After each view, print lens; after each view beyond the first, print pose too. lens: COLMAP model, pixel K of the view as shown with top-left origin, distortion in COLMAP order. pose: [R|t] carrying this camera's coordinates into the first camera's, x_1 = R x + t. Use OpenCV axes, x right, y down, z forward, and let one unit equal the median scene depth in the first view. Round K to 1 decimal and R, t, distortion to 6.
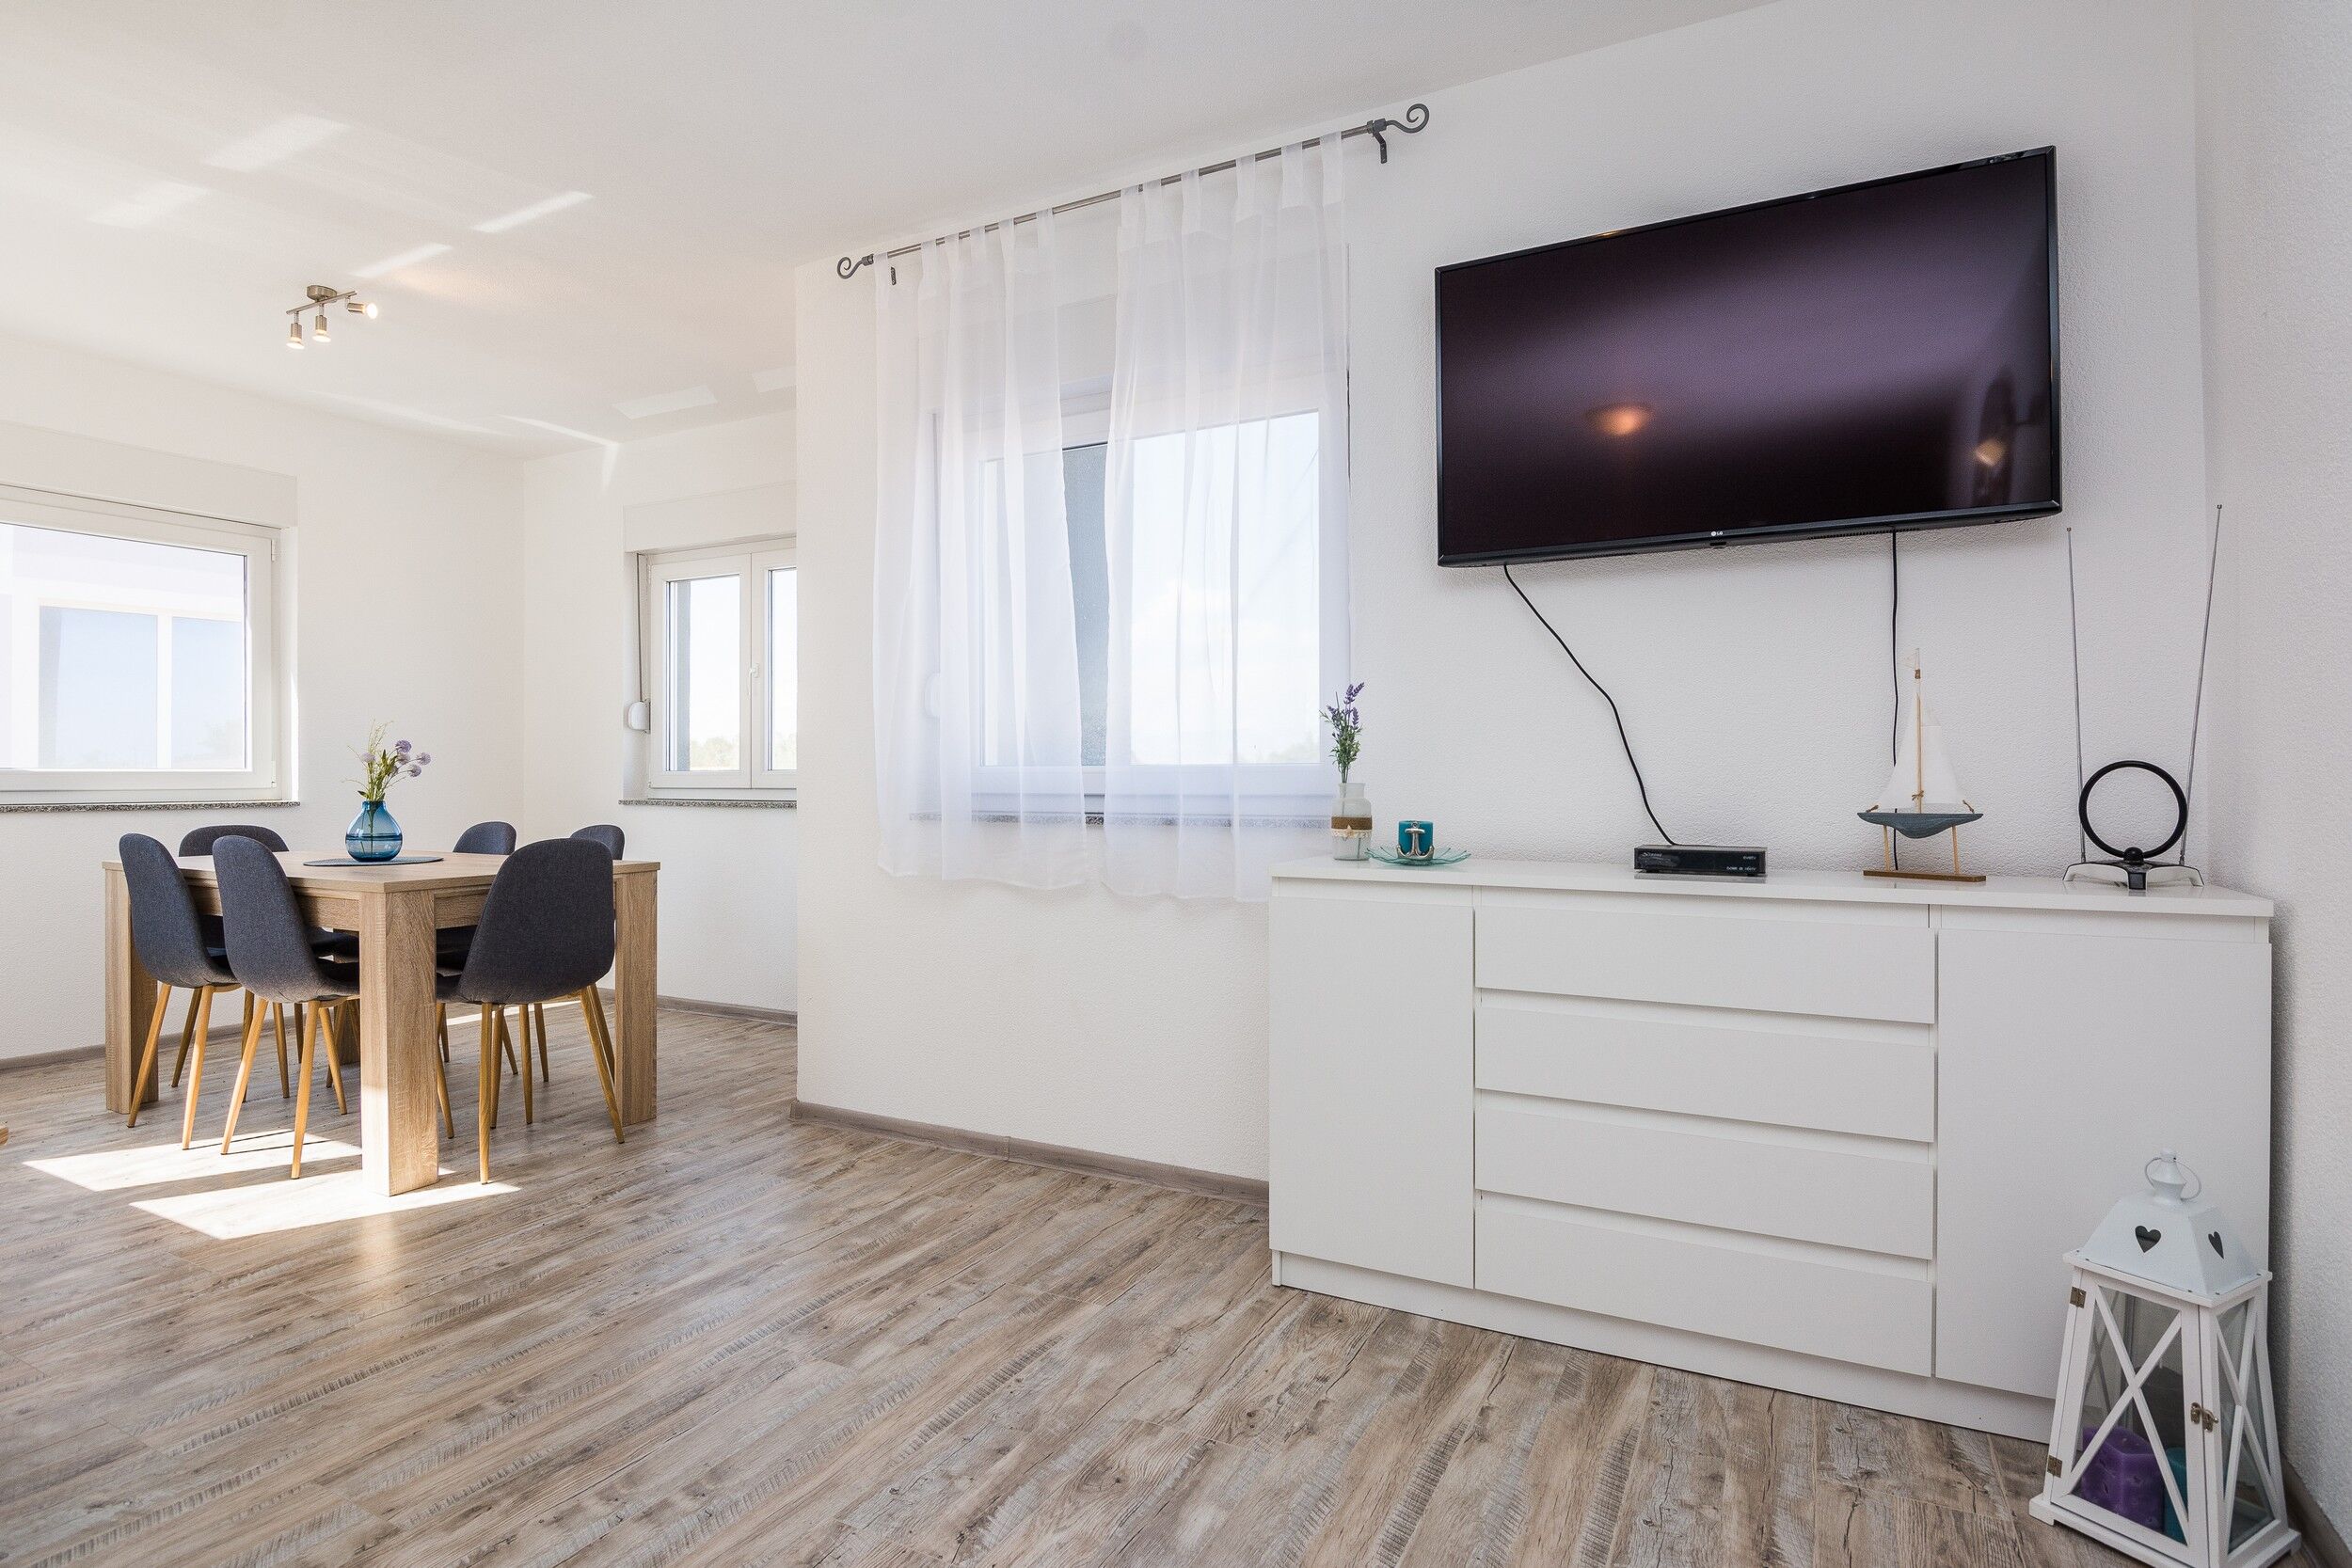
lens RADIAL K [[1202.5, 0, 1165.0], [0, 1202.5, 777.1], [0, 0, 1]] dist [-0.004884, -0.015791]
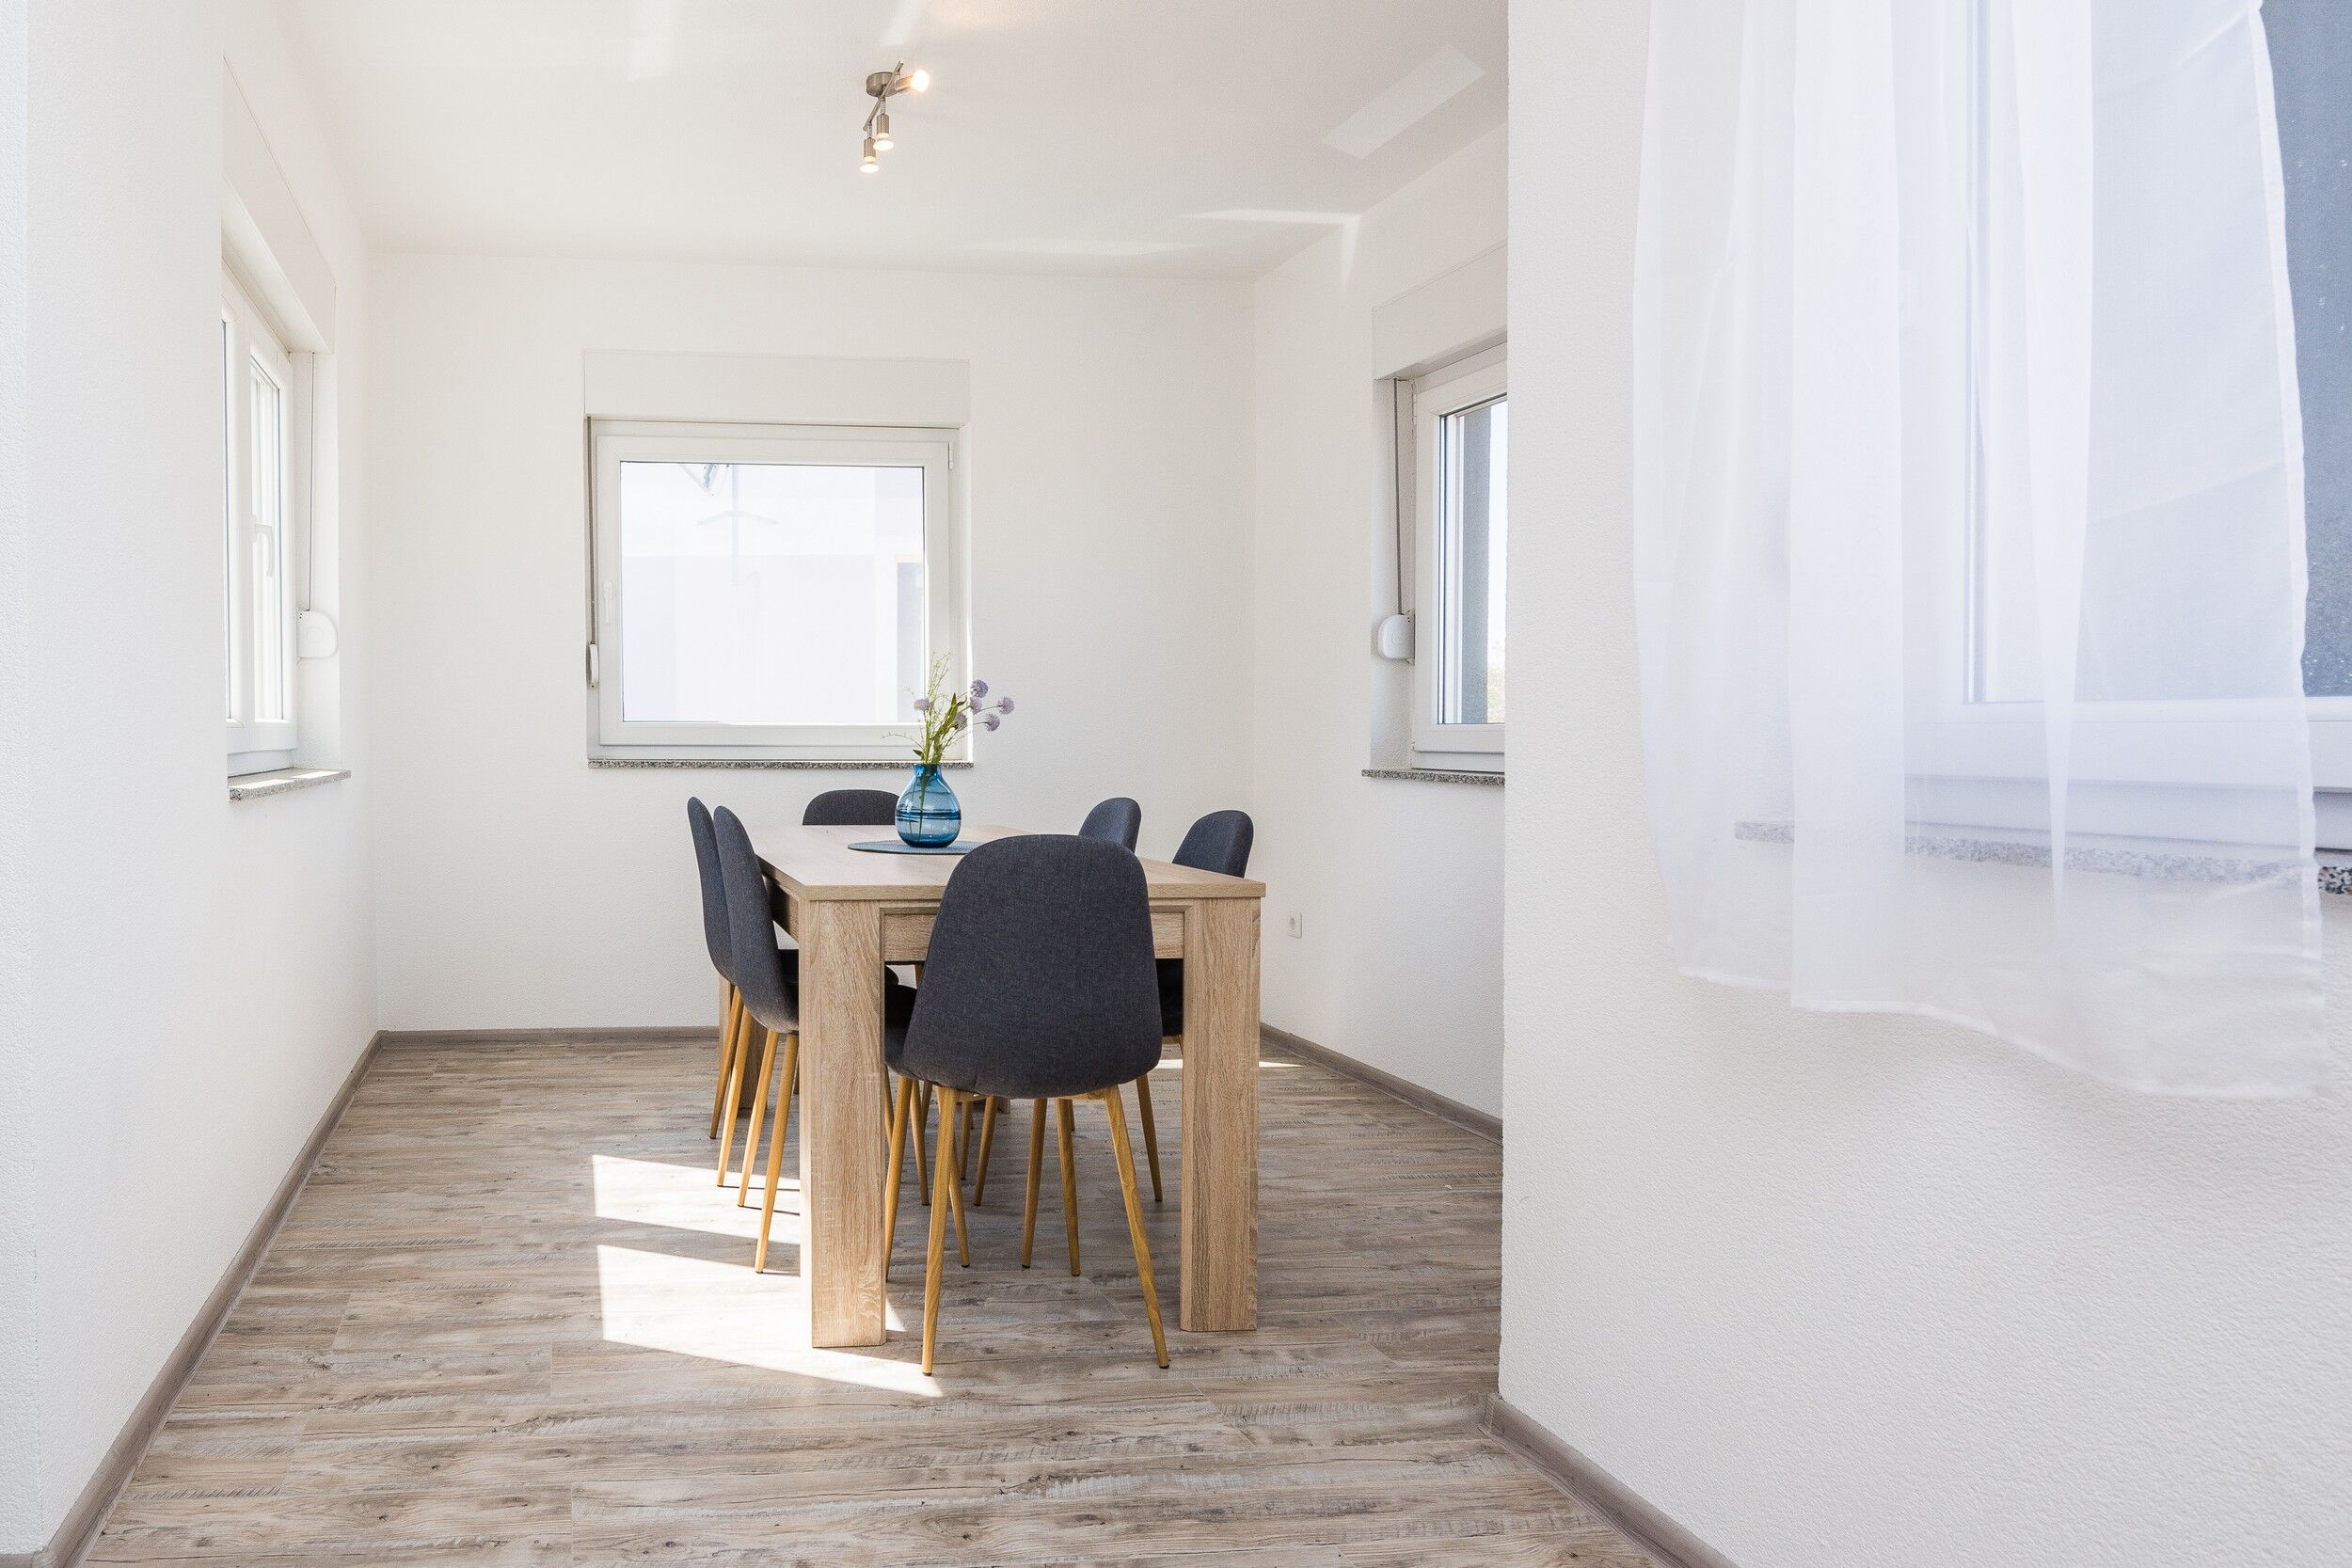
lens RADIAL K [[1469.2, 0, 690.1], [0, 1469.2, 767.3], [0, 0, 1]] dist [0.000503, -0.022534]
pose [[0.553454, 0.021896, -0.832592, 0.000413], [-0.004367, 0.999717, 0.023388, 0.001982], [0.832868, -0.009308, 0.553393, 0.425101]]
